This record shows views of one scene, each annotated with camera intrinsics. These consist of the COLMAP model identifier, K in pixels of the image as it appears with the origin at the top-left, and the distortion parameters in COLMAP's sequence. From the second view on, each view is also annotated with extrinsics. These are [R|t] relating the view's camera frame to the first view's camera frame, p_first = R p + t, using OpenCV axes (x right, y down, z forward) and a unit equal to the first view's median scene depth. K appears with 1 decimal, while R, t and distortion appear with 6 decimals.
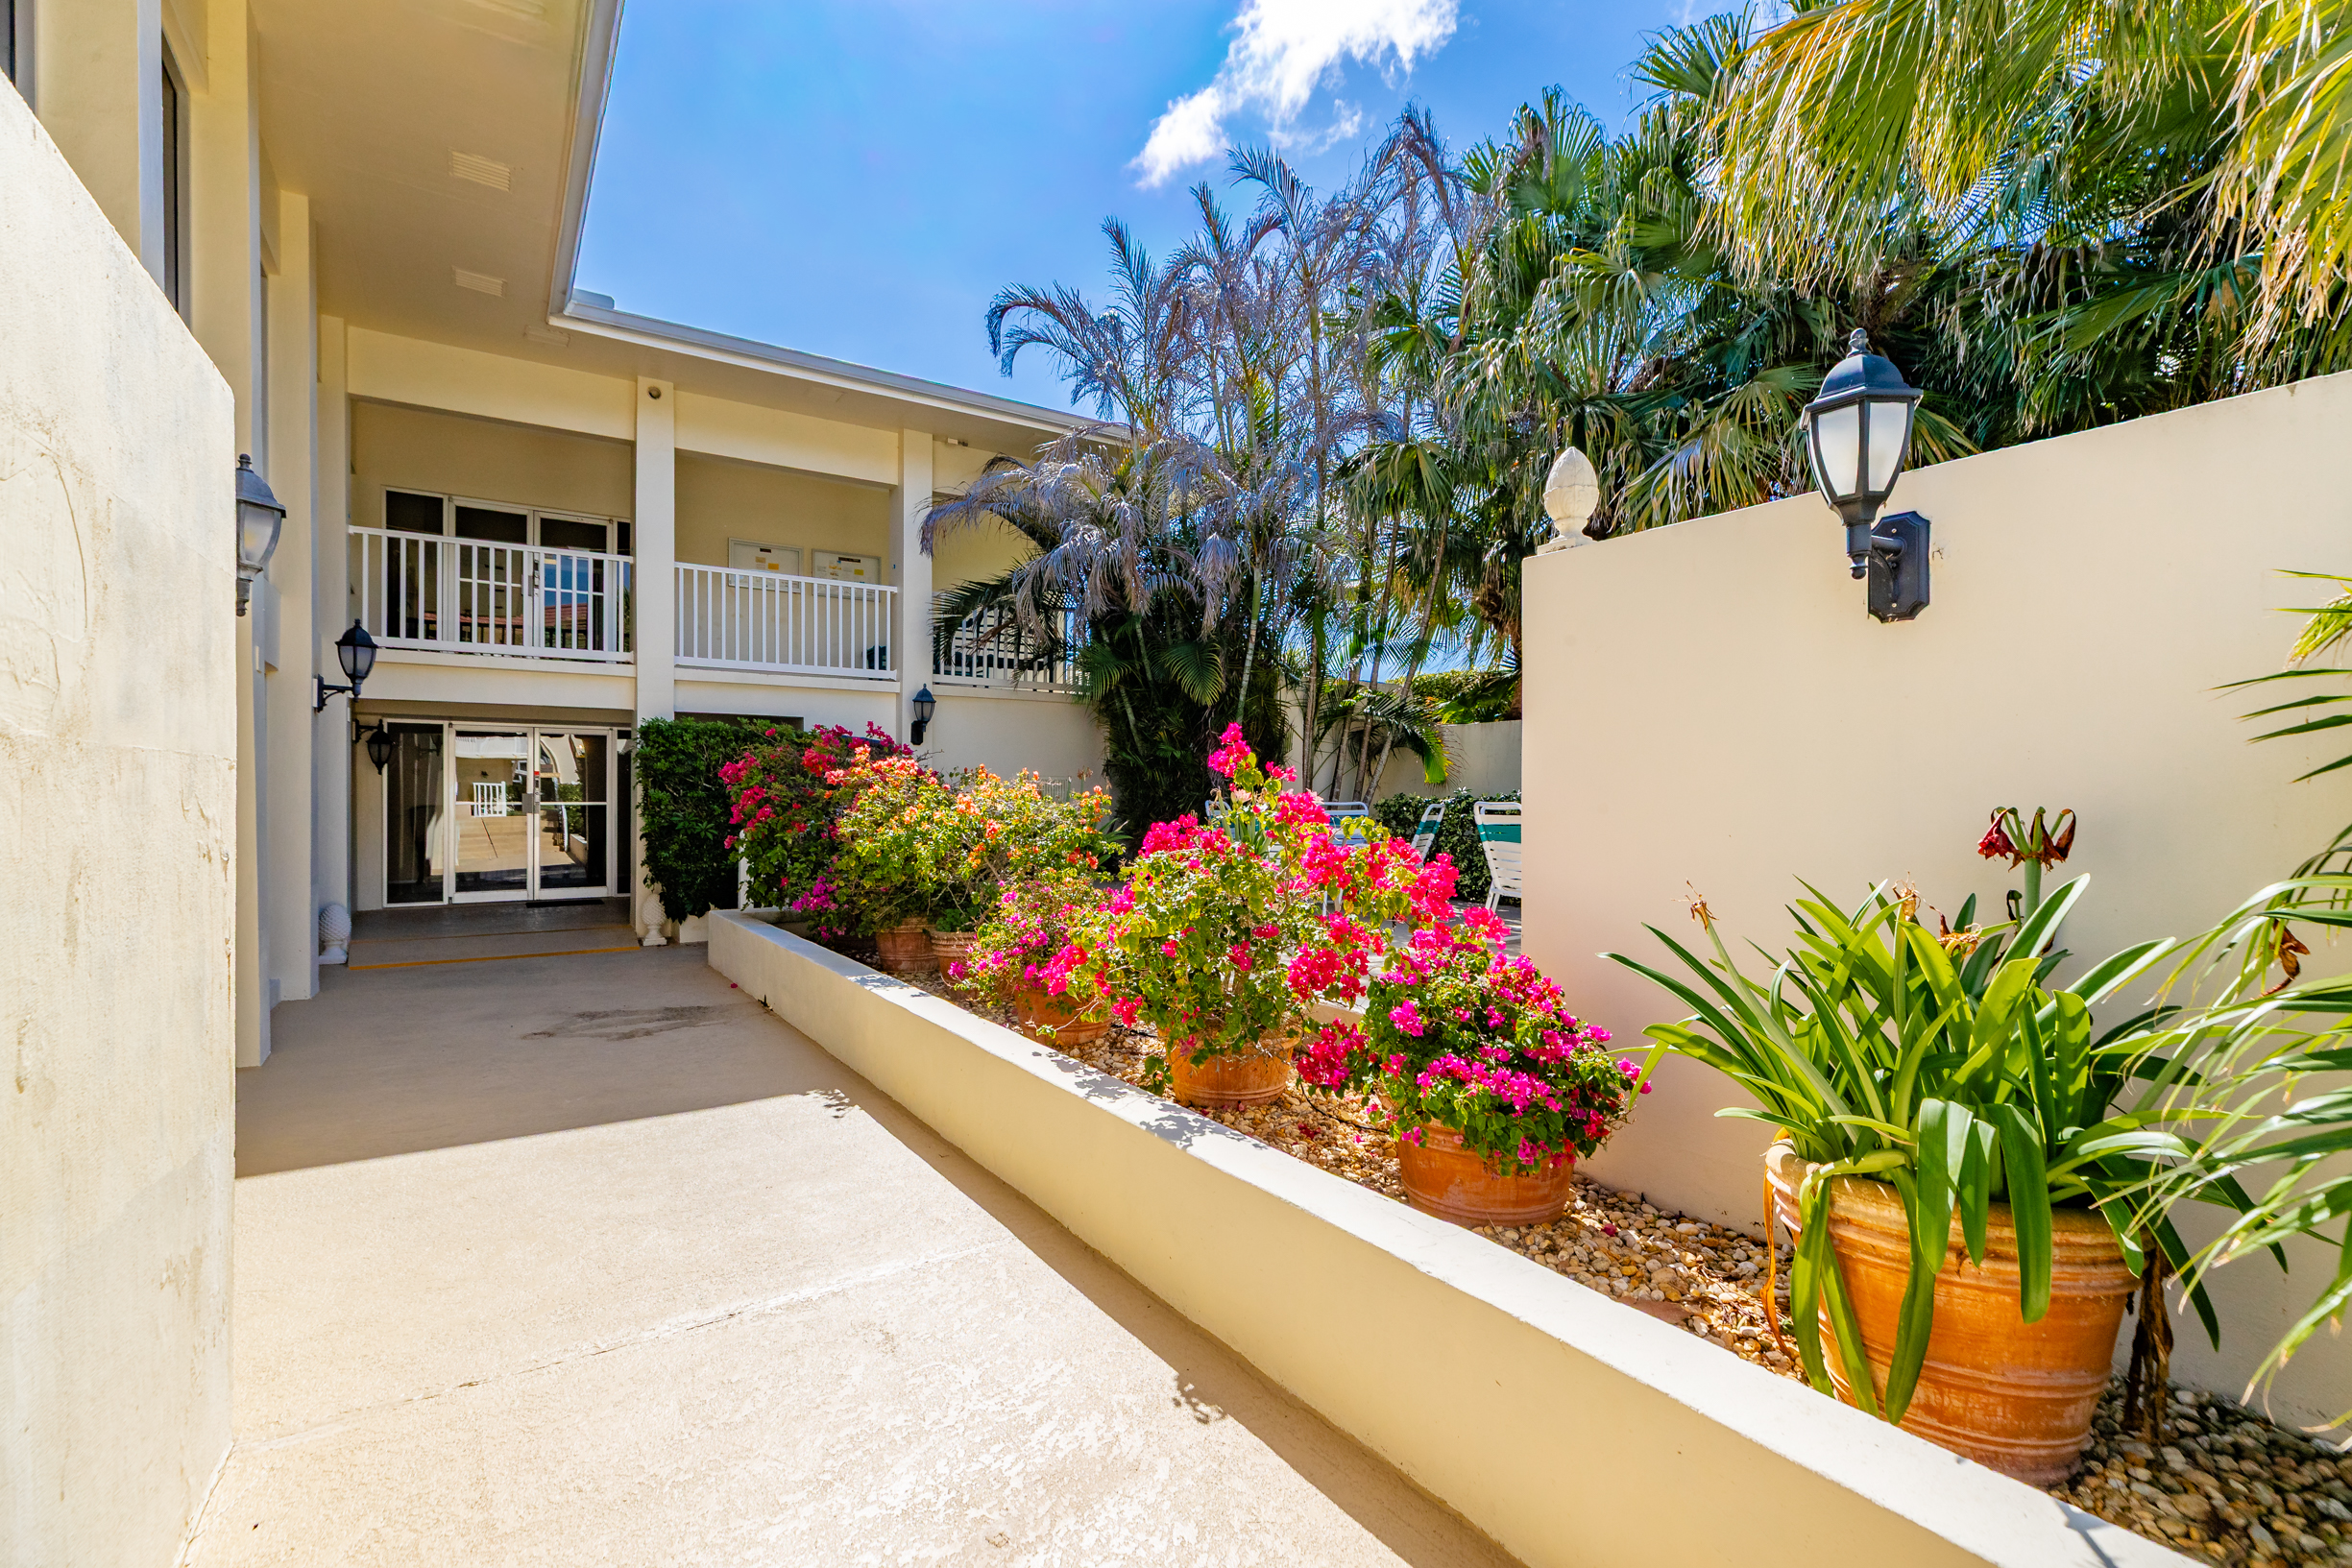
lens RADIAL K [[1056.2, 0, 1184.4], [0, 1056.2, 803.5], [0, 0, 1]] dist [0.001601, 0.000343]
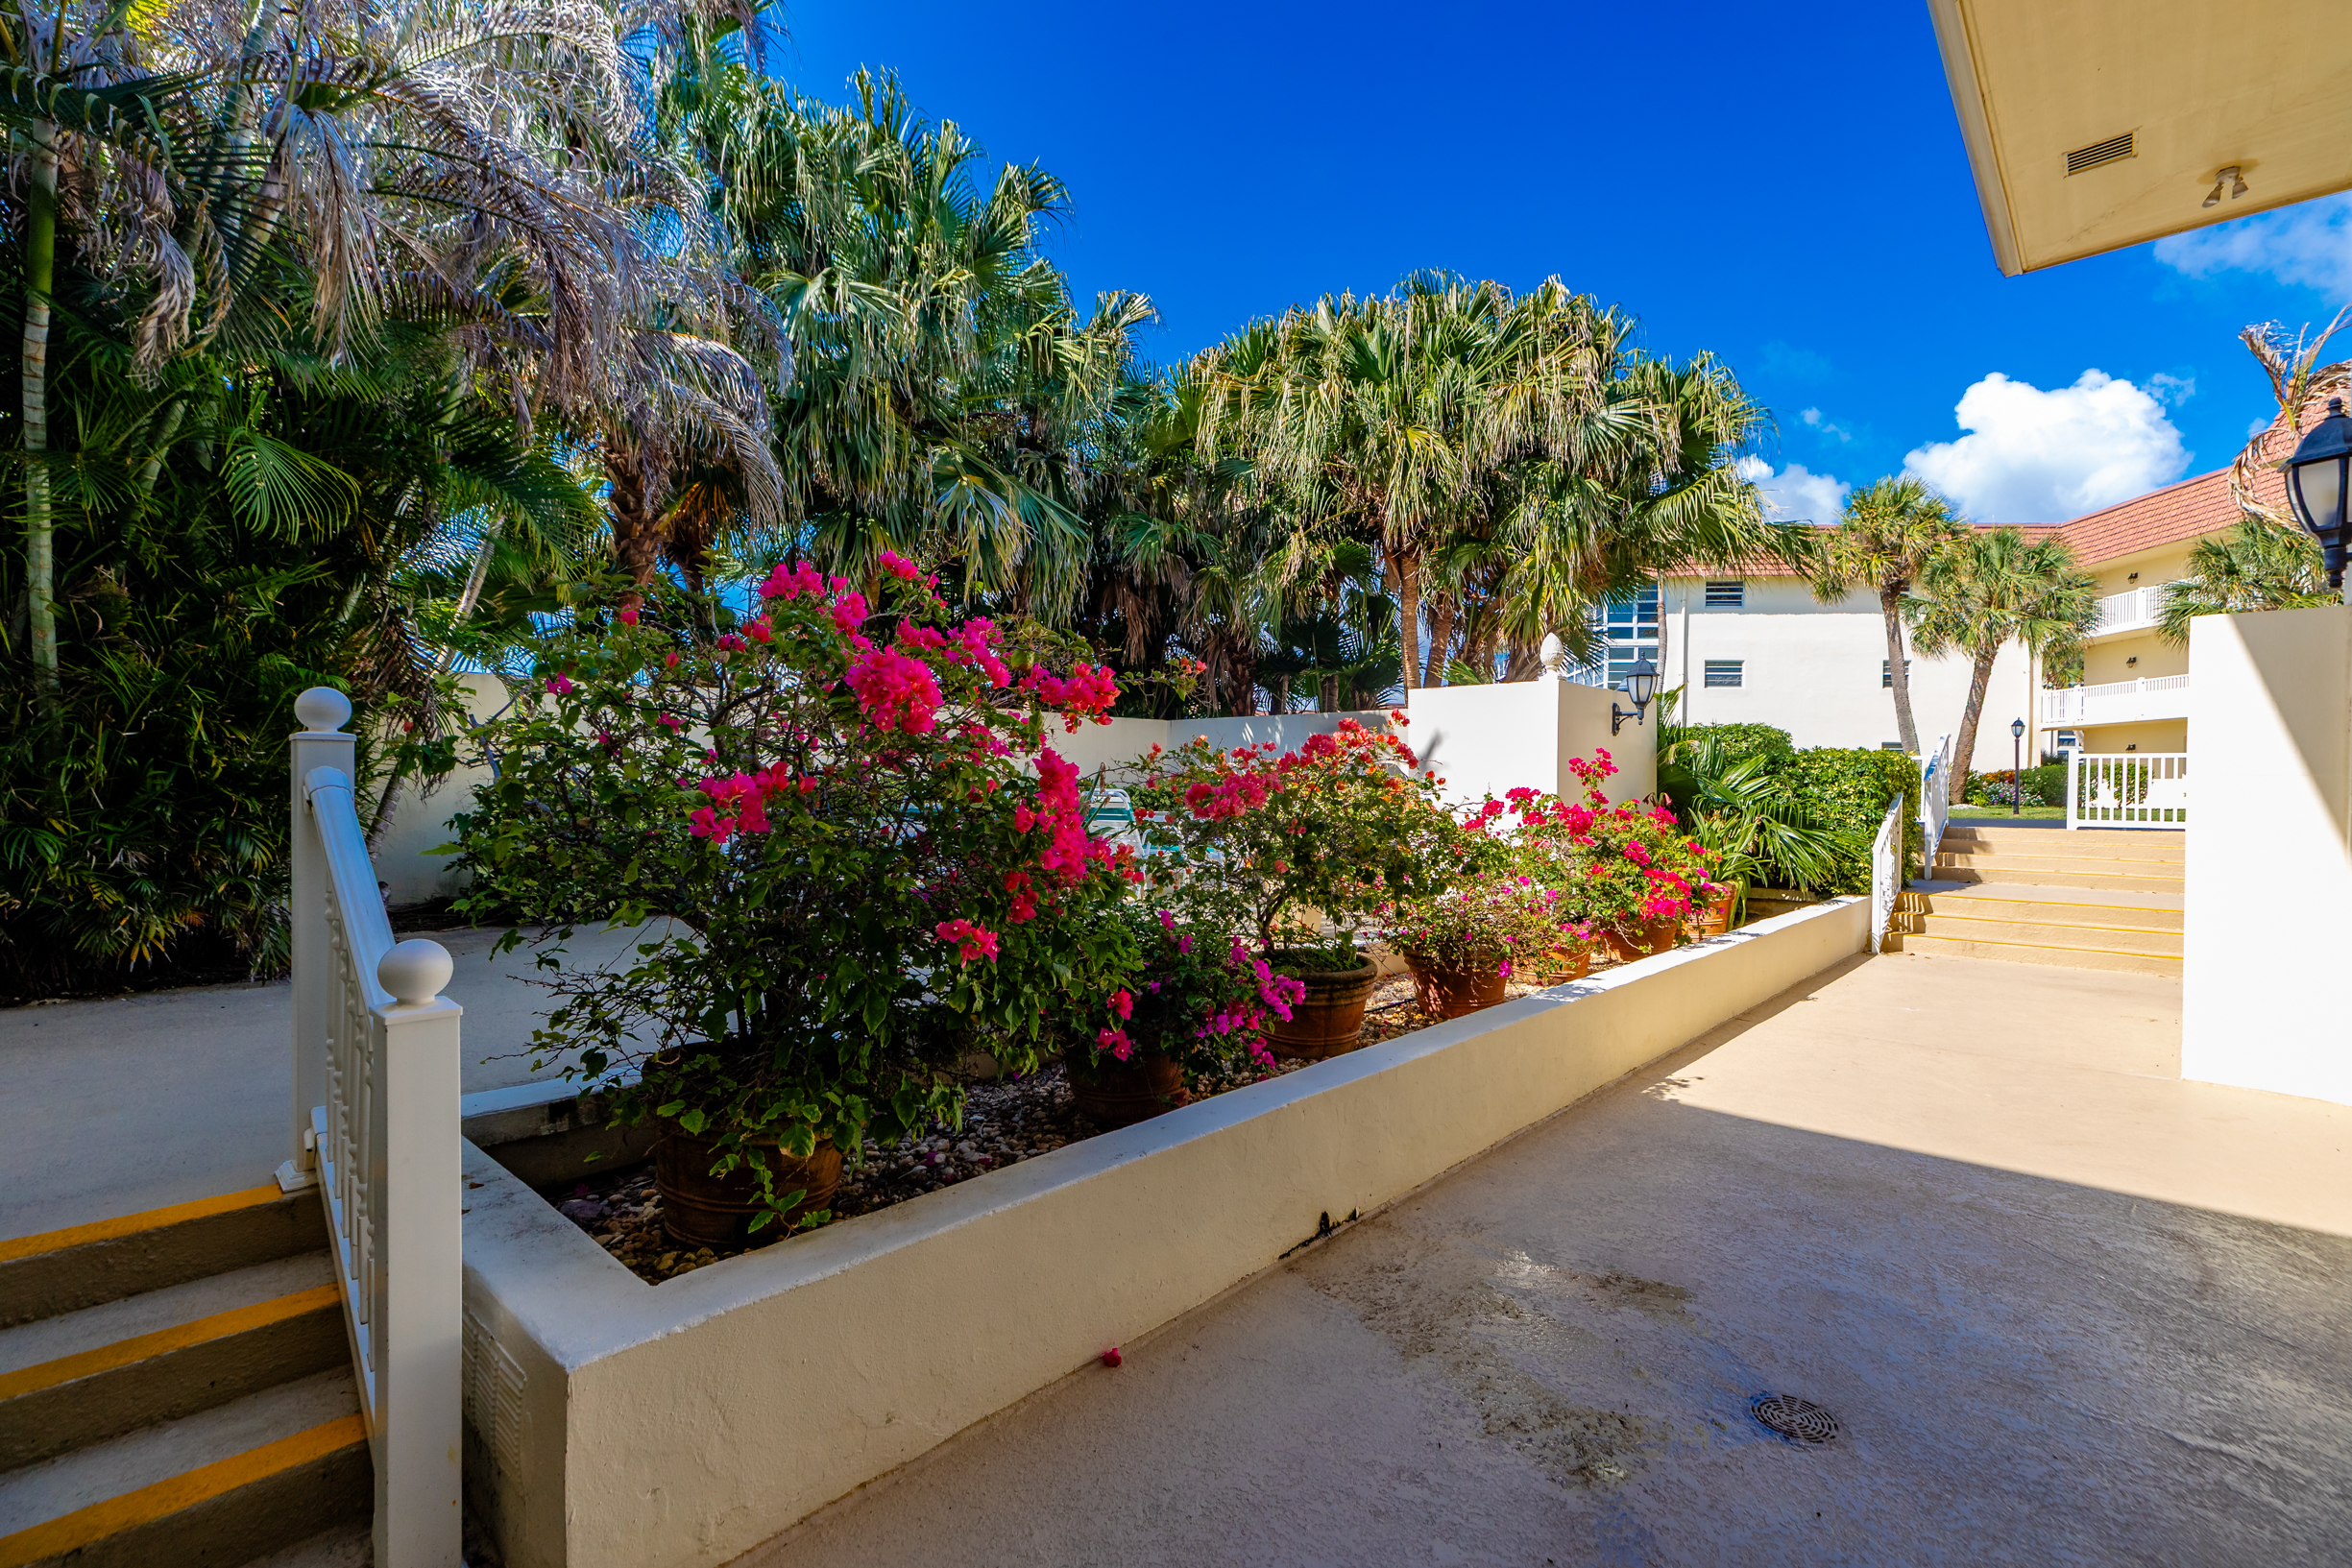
lens RADIAL K [[1056.2, 0, 1189.0], [0, 1056.2, 794.5], [0, 0, 1]] dist [0.001601, 0.000343]
pose [[-0.239804, -0.002611, 0.970818, -0.627397], [0.007731, 0.999960, 0.004599, -0.005922], [-0.970791, 0.008608, -0.239774, 0.875949]]
